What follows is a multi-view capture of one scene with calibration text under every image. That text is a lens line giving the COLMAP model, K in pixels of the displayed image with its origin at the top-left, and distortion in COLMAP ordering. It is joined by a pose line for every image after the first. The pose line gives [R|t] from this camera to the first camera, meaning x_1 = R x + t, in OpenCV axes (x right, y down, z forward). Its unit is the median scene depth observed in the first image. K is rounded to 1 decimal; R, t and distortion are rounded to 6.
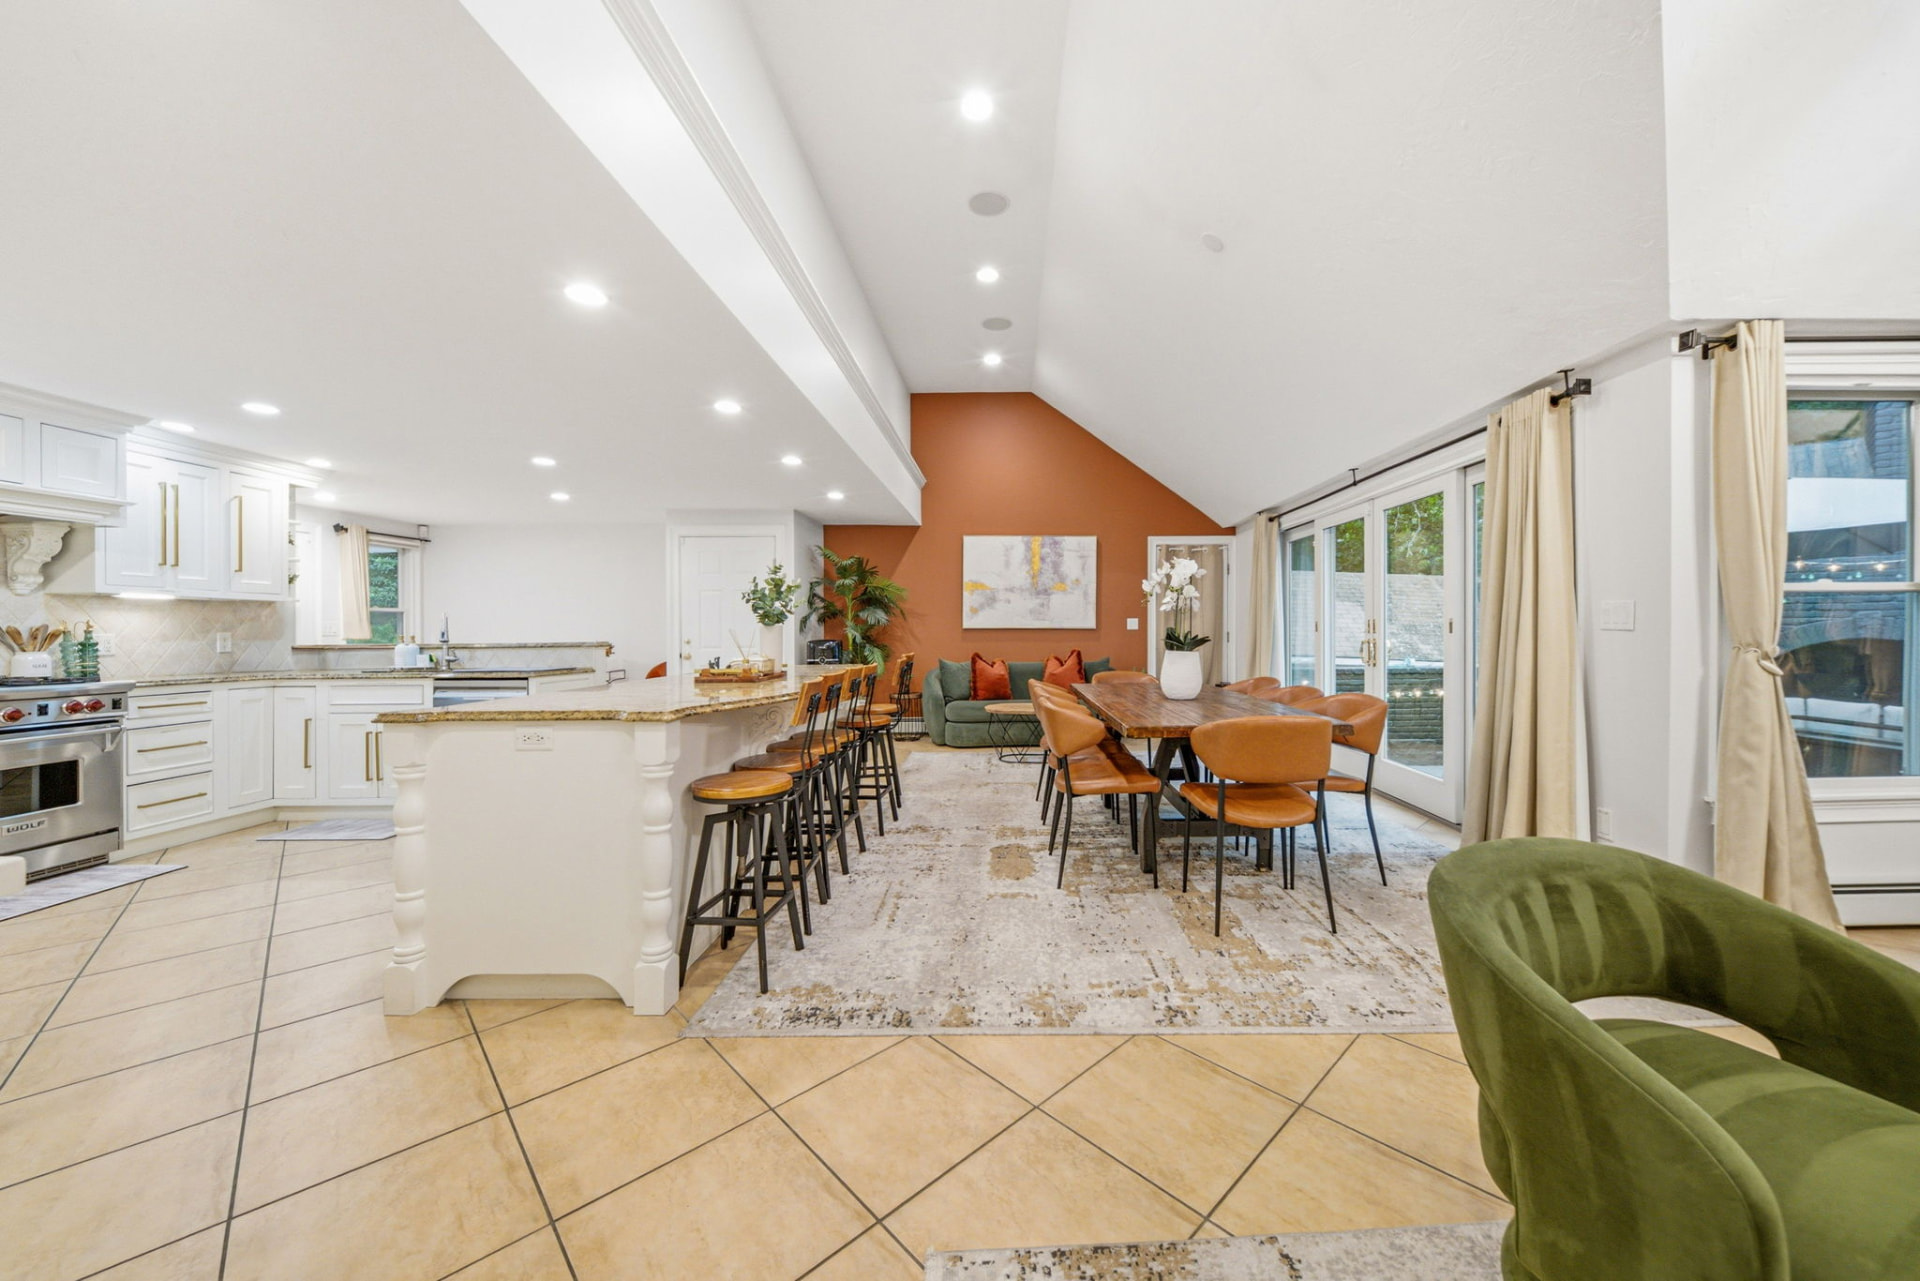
lens RADIAL K [[715.0, 0, 1002.9], [0, 715.0, 631.8], [0, 0, 1]] dist [-0.000052, -0.004826]
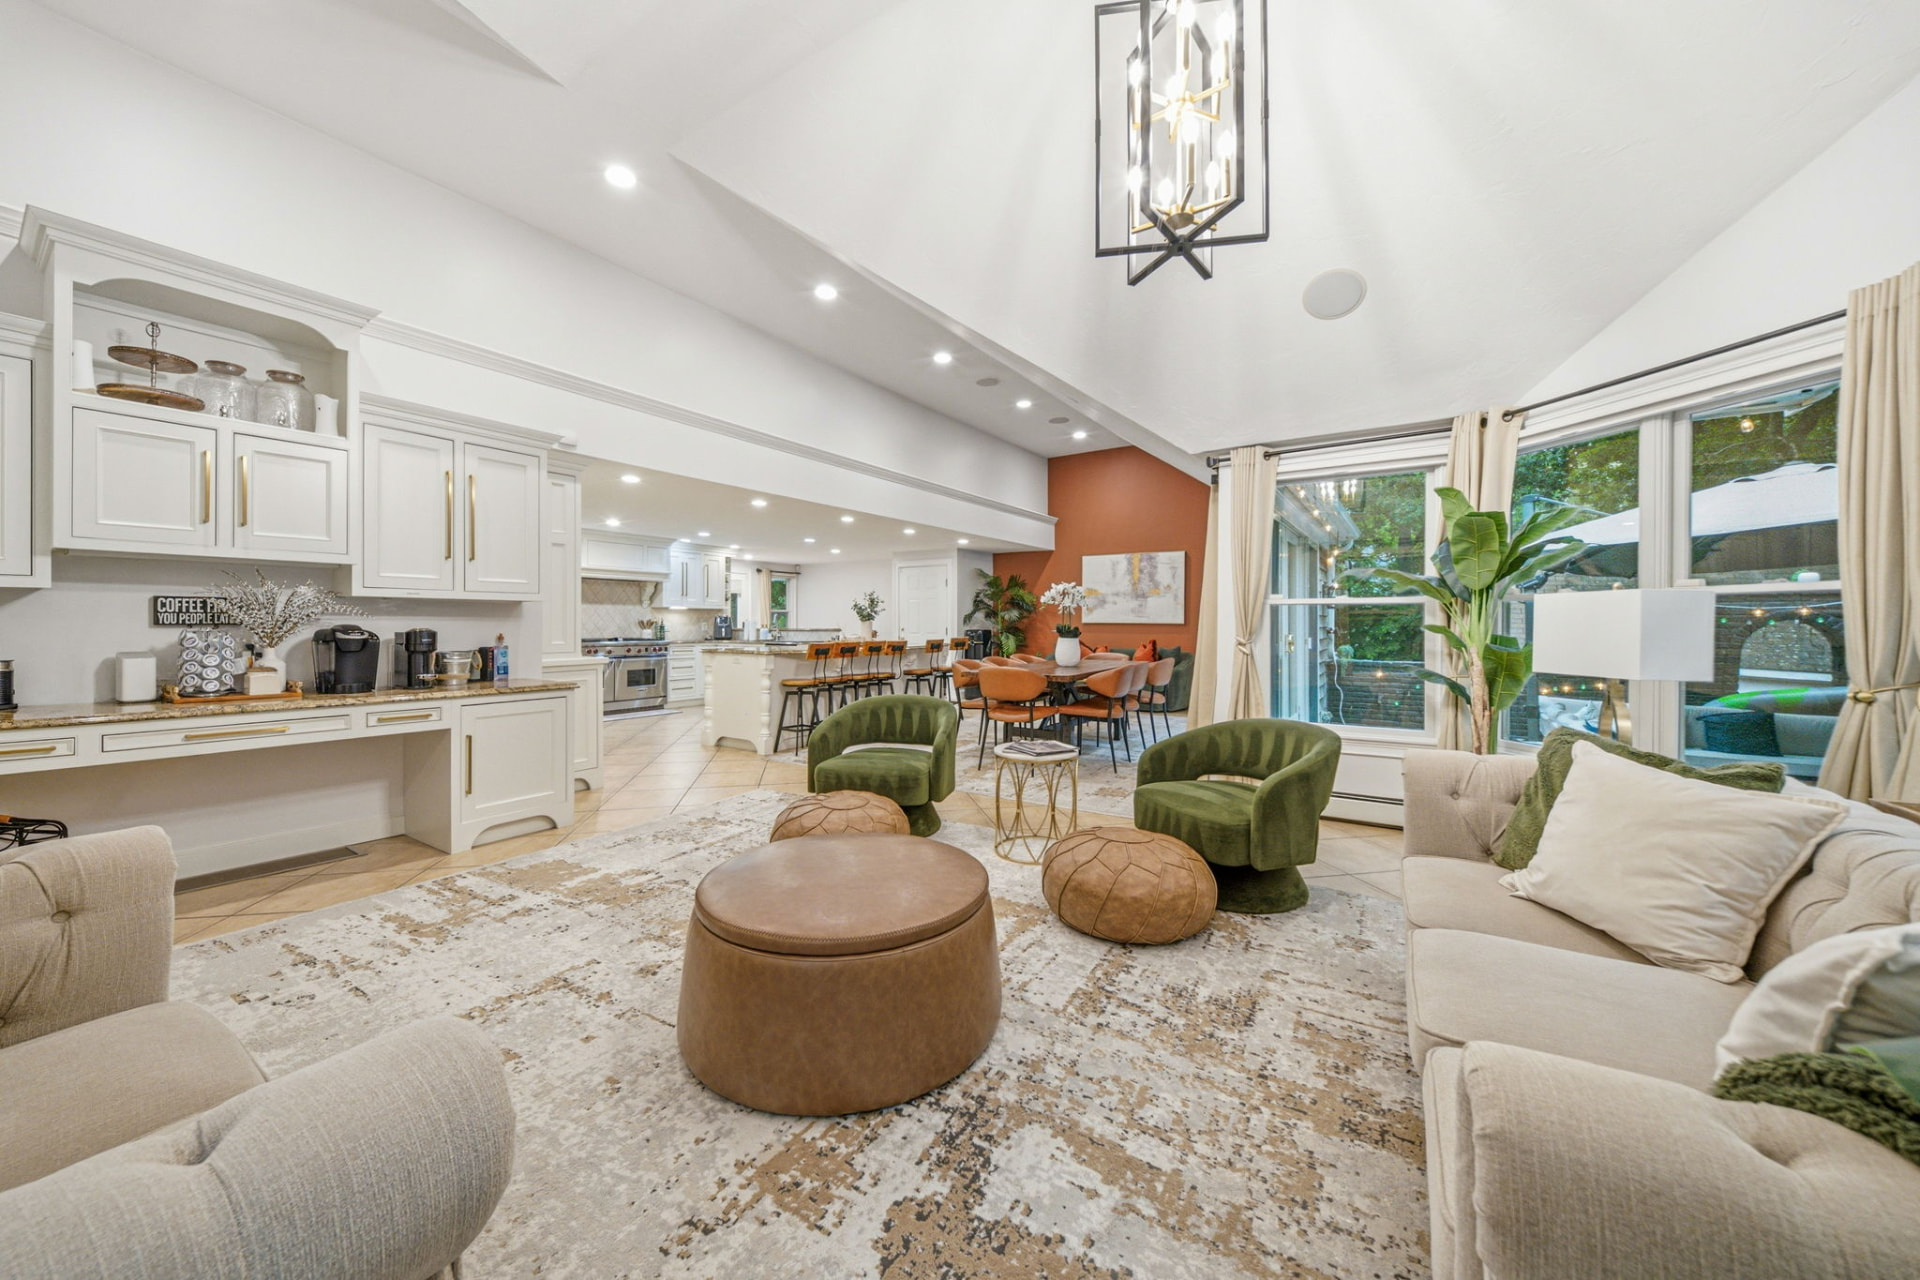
lens RADIAL K [[681.1, 0, 959.6], [0, 681.1, 630.3], [0, 0, 1]] dist [-0.000529, -0.000483]
pose [[0.845524, 0.013430, -0.533768, 0.926160], [-0.008078, 0.999891, 0.012362, -0.009153], [0.533876, -0.006141, 0.845540, -0.512194]]
